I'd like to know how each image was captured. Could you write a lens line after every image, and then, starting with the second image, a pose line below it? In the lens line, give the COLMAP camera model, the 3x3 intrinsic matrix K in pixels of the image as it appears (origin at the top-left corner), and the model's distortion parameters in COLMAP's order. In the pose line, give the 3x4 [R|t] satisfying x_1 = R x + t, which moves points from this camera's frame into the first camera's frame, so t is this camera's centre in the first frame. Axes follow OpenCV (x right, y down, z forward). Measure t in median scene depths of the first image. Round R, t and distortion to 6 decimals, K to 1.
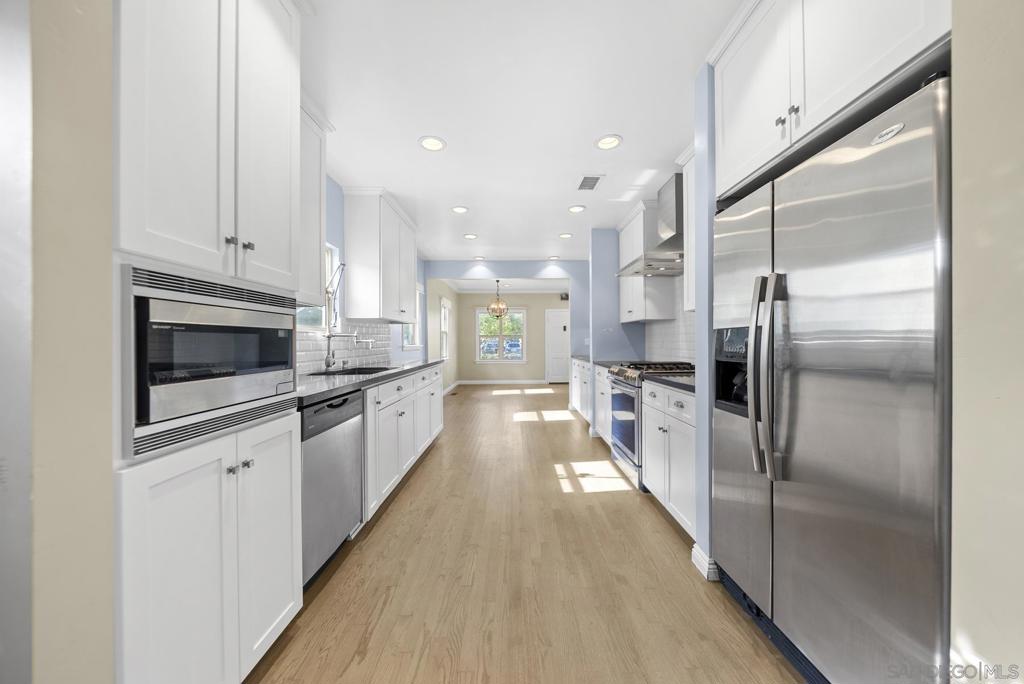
lens RADIAL K [[355.1, 0, 510.3], [0, 355.1, 342.2], [0, 0, 1]] dist [-0.005128, -0.000239]
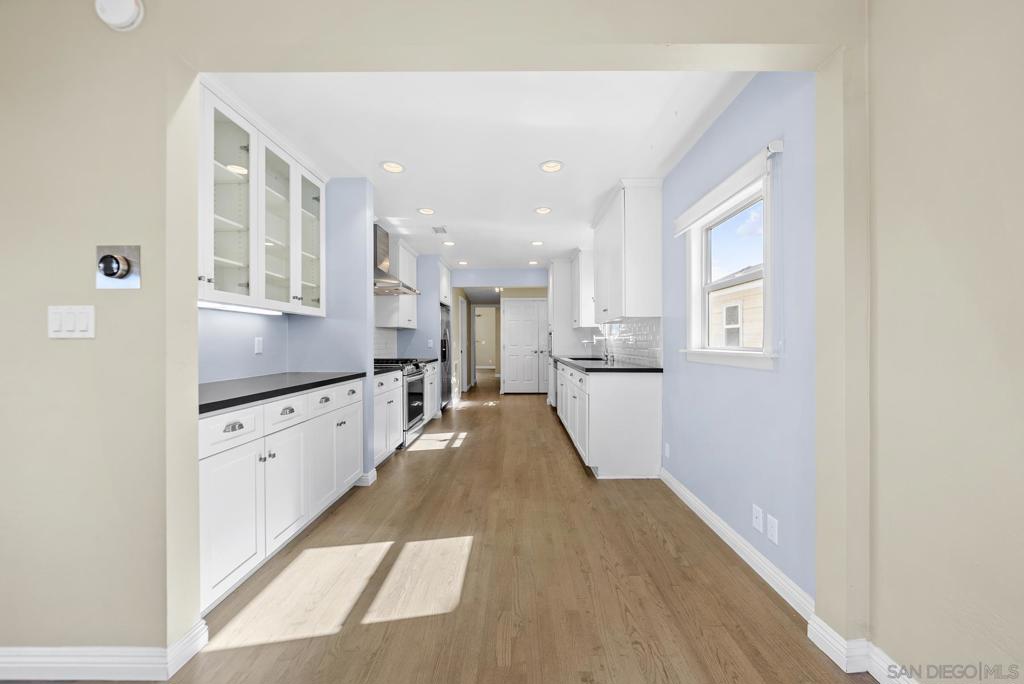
lens RADIAL K [[355.1, 0, 514.4], [0, 355.1, 343.7], [0, 0, 1]] dist [-0.005128, -0.000239]
pose [[-0.999924, 0.012271, 0.001293, -0.072602], [0.012273, 0.999924, 0.001177, 0.003603], [-0.001279, 0.001193, -0.999998, 2.406130]]
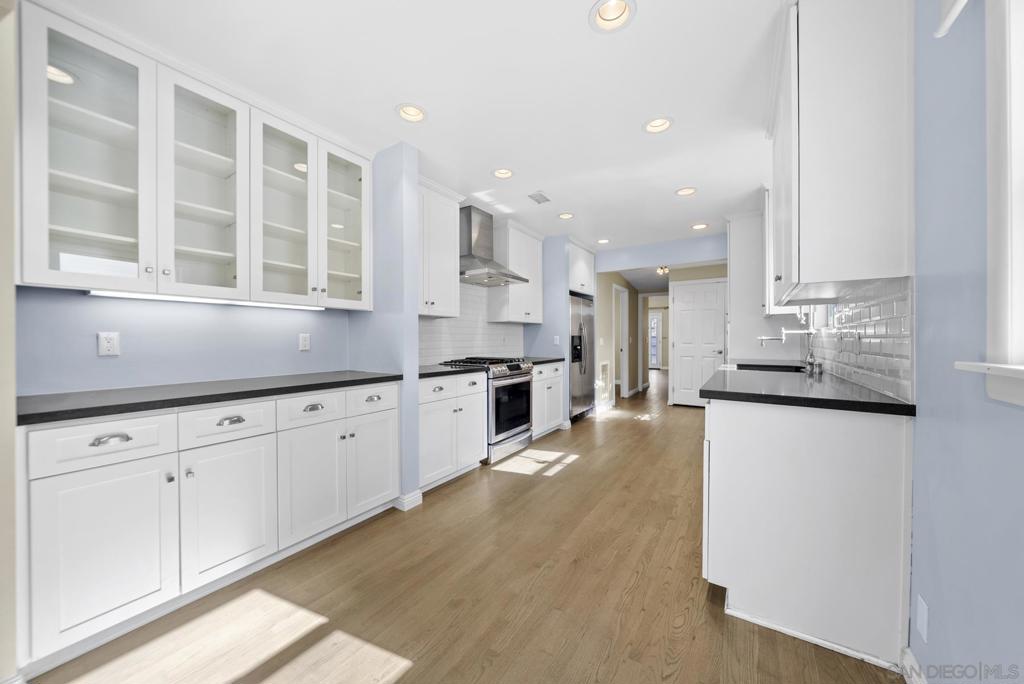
lens RADIAL K [[355.1, 0, 517.2], [0, 355.1, 342.4], [0, 0, 1]] dist [-0.005128, -0.000239]
pose [[-0.848111, 0.005787, 0.529787, -0.311359], [0.007864, 0.999968, 0.001668, 0.004681], [-0.529761, 0.005581, -0.848129, 1.993533]]
